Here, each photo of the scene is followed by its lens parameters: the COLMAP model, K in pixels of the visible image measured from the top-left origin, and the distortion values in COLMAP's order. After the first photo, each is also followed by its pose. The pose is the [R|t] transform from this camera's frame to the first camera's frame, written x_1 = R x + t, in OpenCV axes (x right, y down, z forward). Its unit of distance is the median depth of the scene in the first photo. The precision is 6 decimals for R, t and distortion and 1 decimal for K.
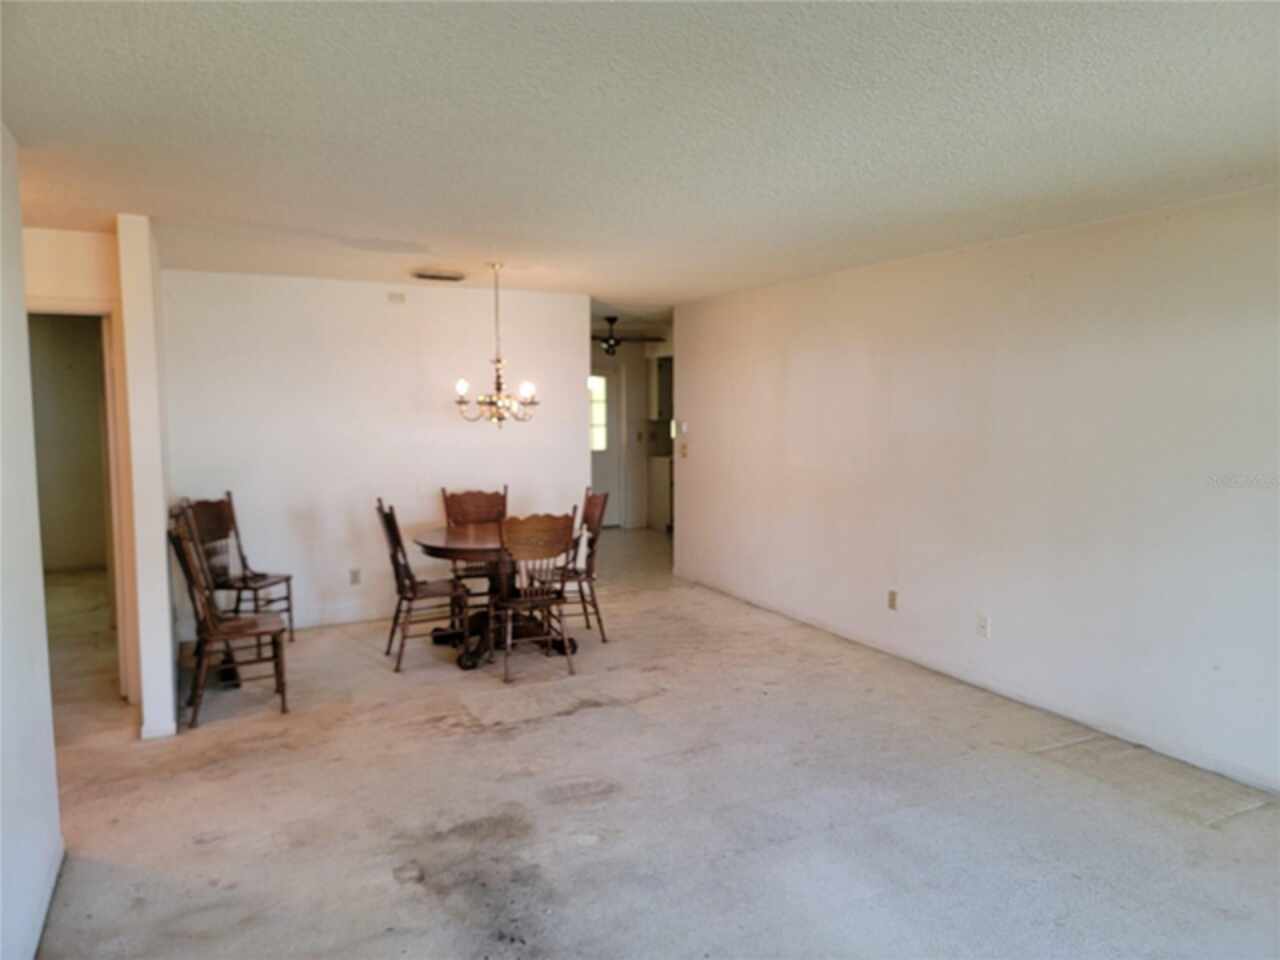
lens RADIAL K [[902.3, 0, 651.7], [0, 902.3, 477.6], [0, 0, 1]] dist [0.084186, -0.081944]
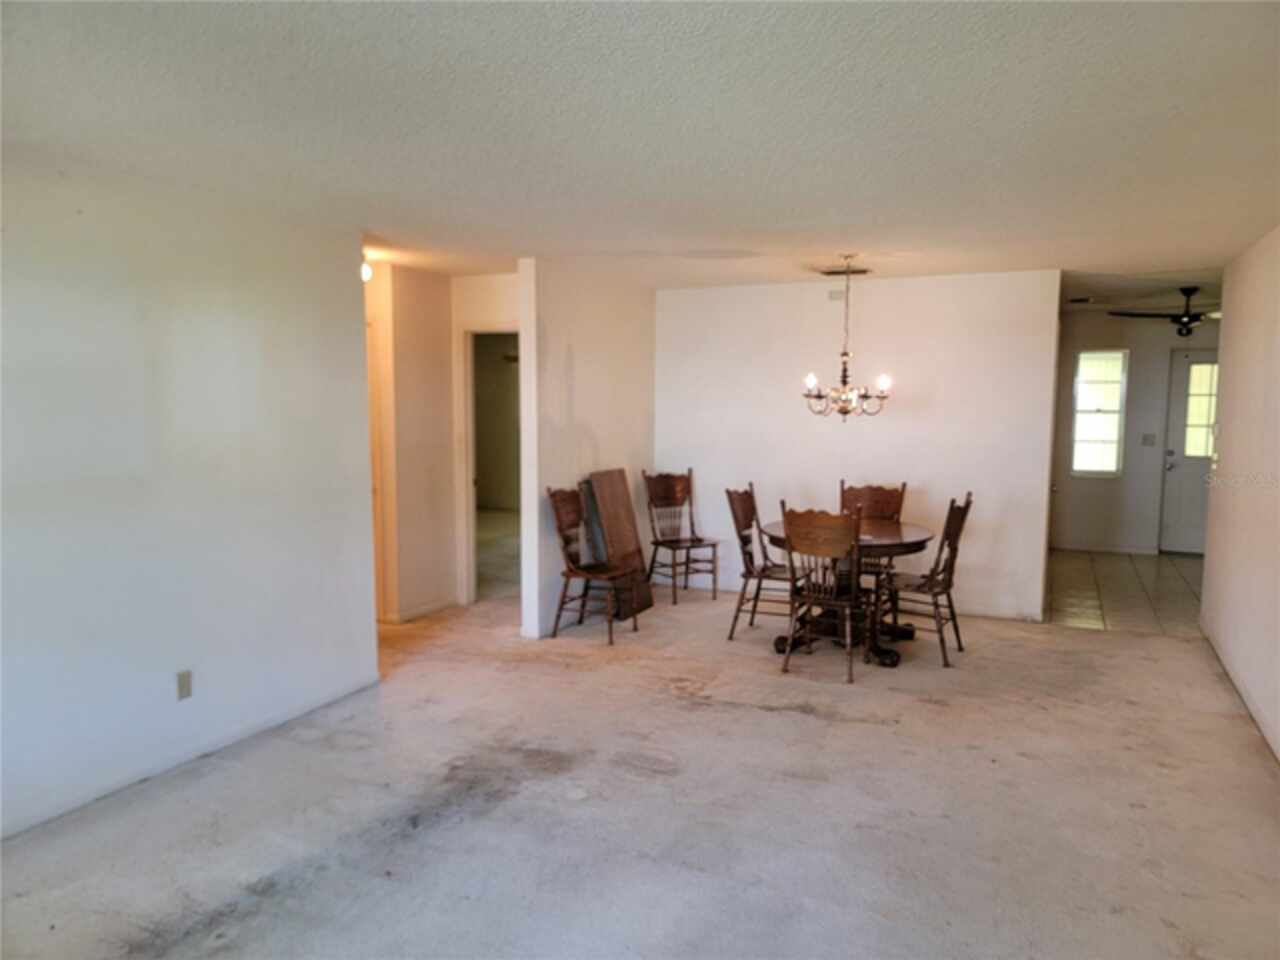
lens RADIAL K [[902.3, 0, 651.7], [0, 902.3, 477.6], [0, 0, 1]] dist [0.084186, -0.081944]
pose [[0.626488, 0.077585, -0.775560, 0.547703], [-0.071964, 0.996541, 0.041560, -0.023383], [0.776101, 0.029776, 0.629905, 0.251812]]
